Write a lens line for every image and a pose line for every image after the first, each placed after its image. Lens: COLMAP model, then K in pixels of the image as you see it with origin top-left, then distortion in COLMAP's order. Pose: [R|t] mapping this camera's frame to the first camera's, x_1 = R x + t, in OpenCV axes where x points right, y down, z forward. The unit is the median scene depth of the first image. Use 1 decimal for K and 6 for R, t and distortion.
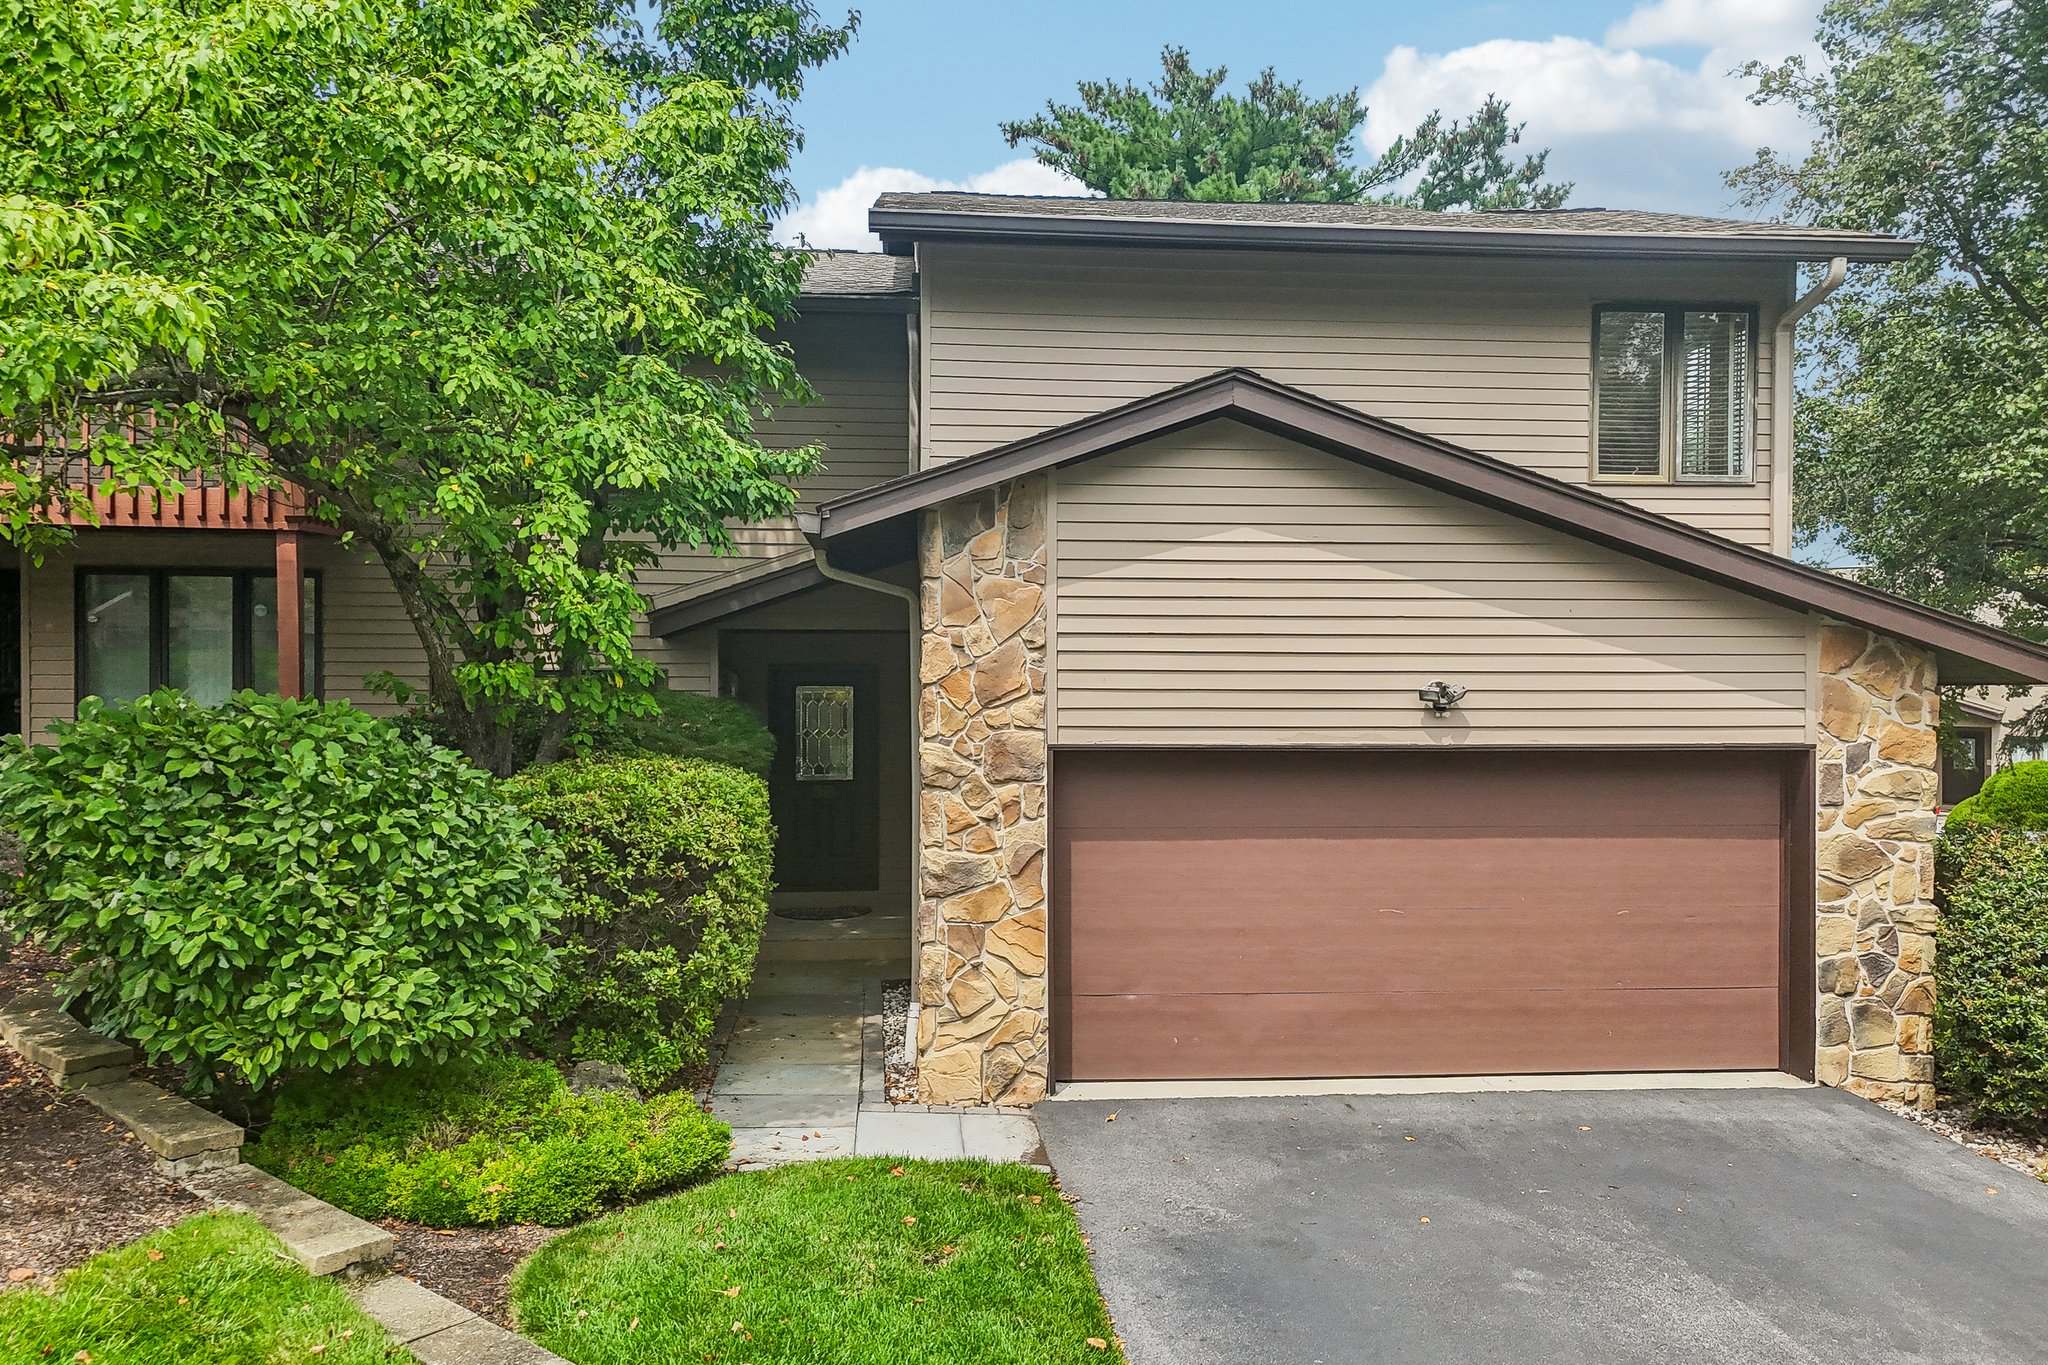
lens RADIAL K [[1493.7, 0, 1024.7], [0, 1493.7, 668.6], [0, 0, 1]] dist [0.031498, -0.007689]
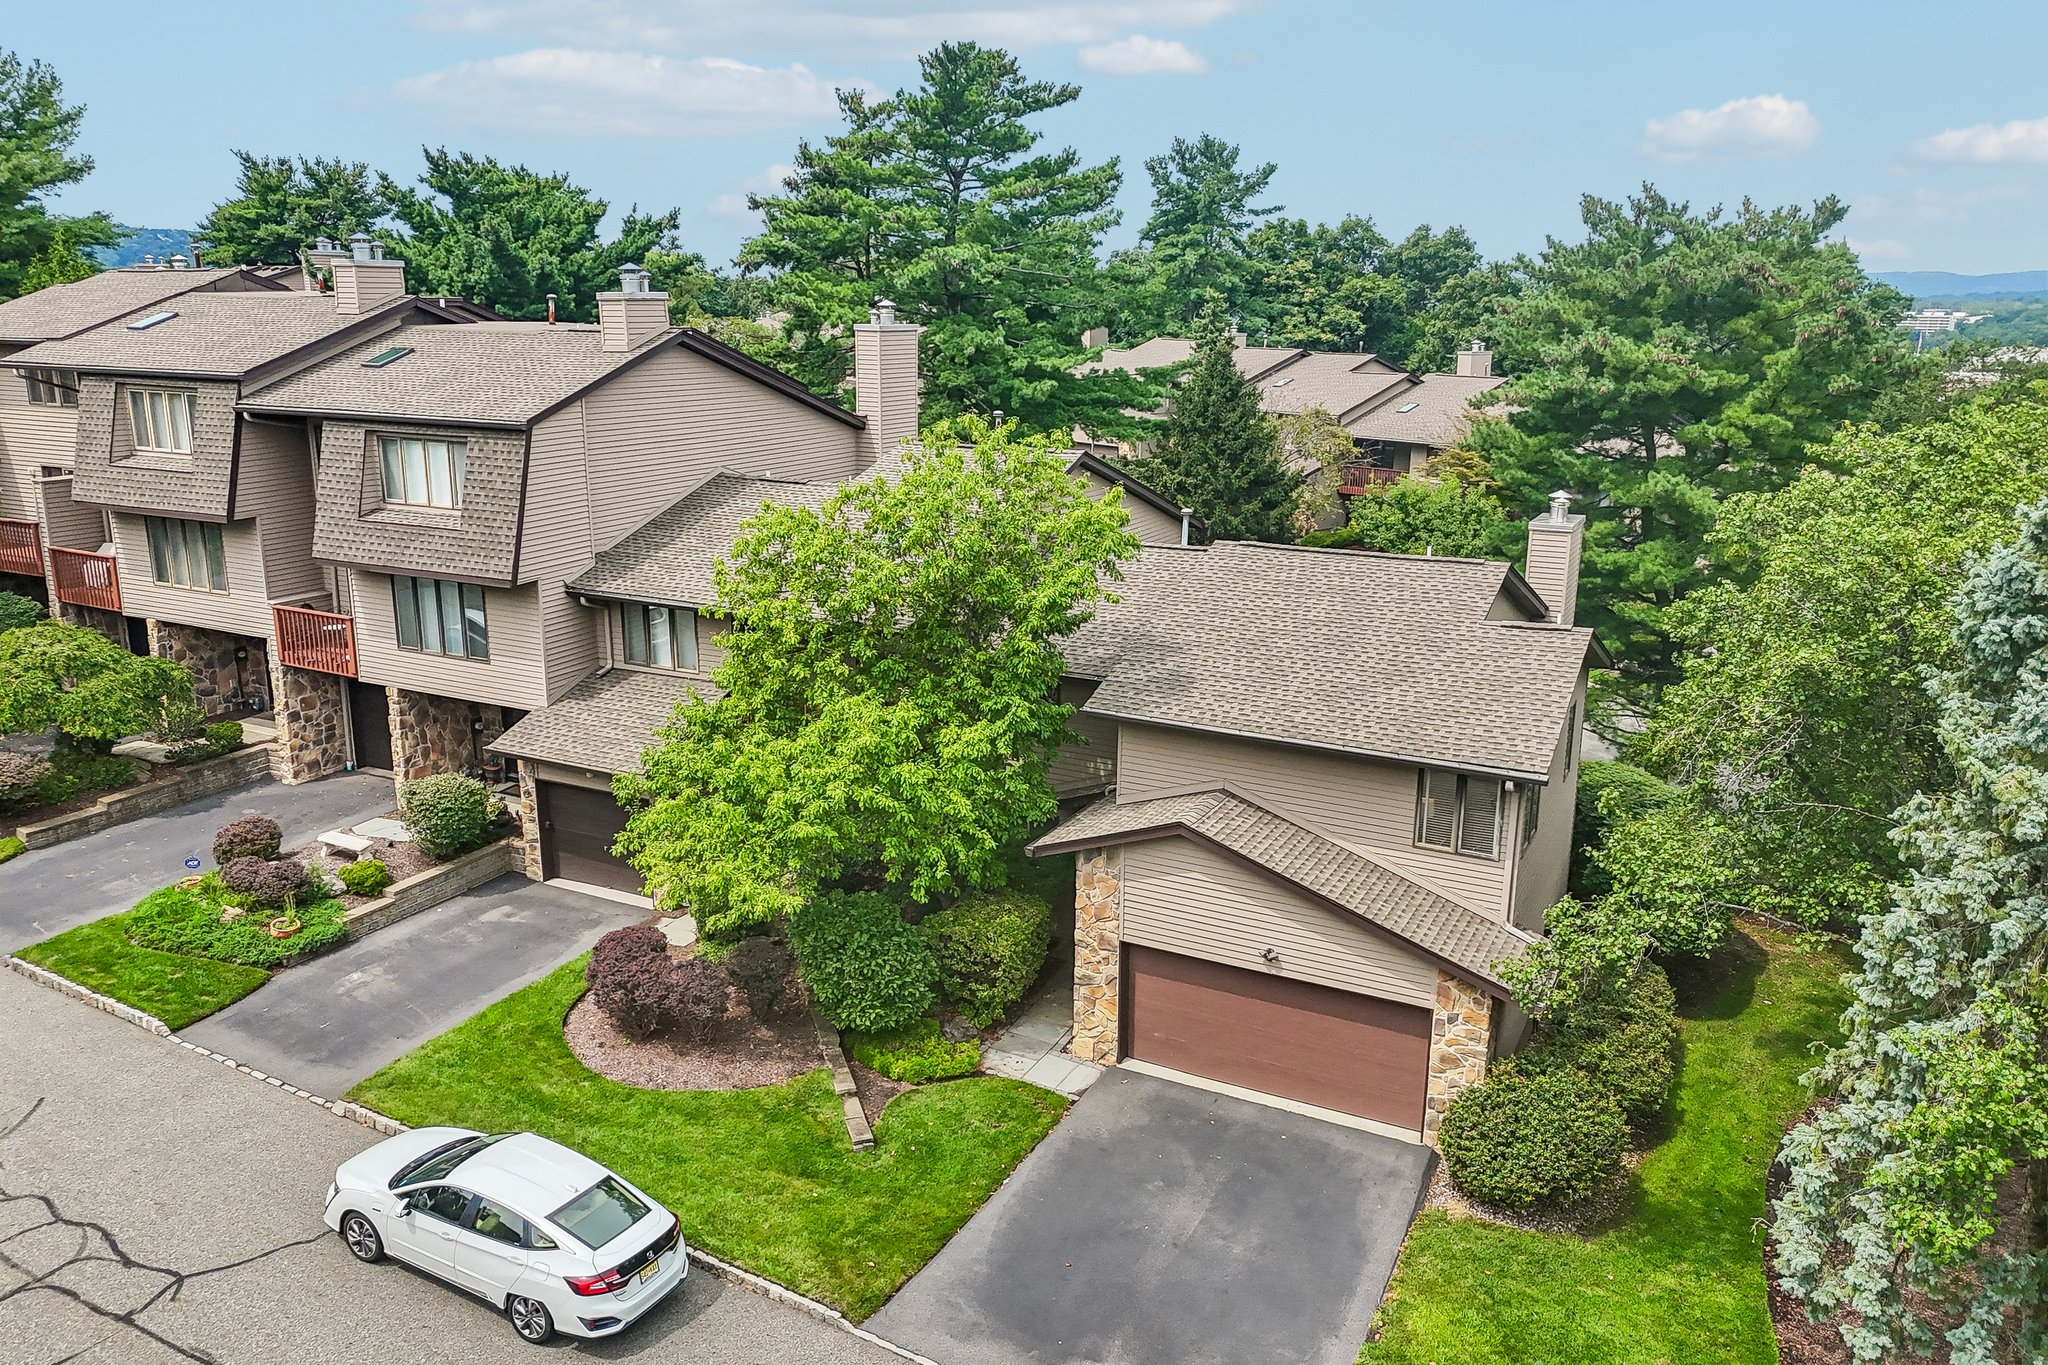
lens RADIAL K [[1493.7, 0, 1015.1], [0, 1493.7, 688.3], [0, 0, 1]] dist [0.031498, -0.007689]
pose [[0.847896, 0.136683, -0.512241, 1.121576], [-0.006507, 0.968805, 0.247738, -1.004057], [0.530123, -0.206723, 0.822335, -1.118335]]
